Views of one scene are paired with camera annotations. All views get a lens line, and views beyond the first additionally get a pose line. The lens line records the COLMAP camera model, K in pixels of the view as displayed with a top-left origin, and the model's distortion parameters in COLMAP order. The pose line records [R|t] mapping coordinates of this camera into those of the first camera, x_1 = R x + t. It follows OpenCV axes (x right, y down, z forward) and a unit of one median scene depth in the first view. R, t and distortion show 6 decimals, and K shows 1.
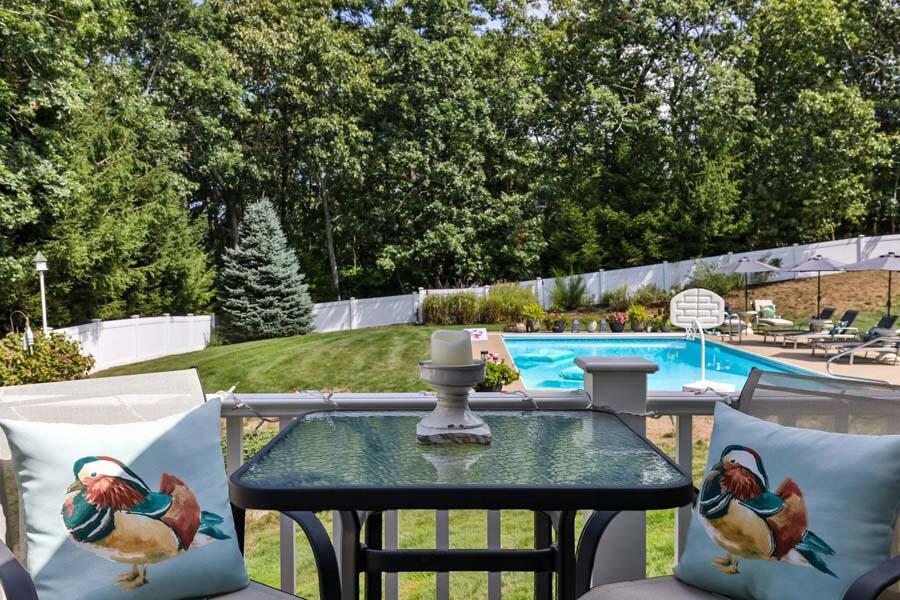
lens RADIAL K [[562.9, 0, 452.2], [0, 562.9, 309.2], [0, 0, 1]] dist [0.001969, 0.001617]
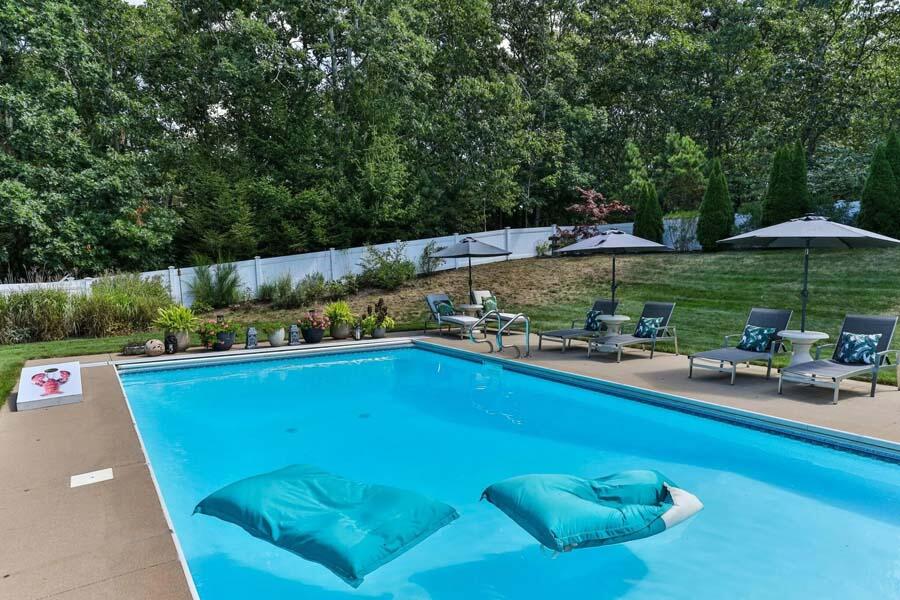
lens RADIAL K [[562.9, 0, 452.2], [0, 562.9, 309.2], [0, 0, 1]] dist [0.001969, 0.001617]
pose [[0.810041, -0.040399, 0.584979, 0.017428], [0.032688, 0.999184, 0.023741, -0.005520], [-0.585461, -0.000109, 0.810701, 0.192057]]
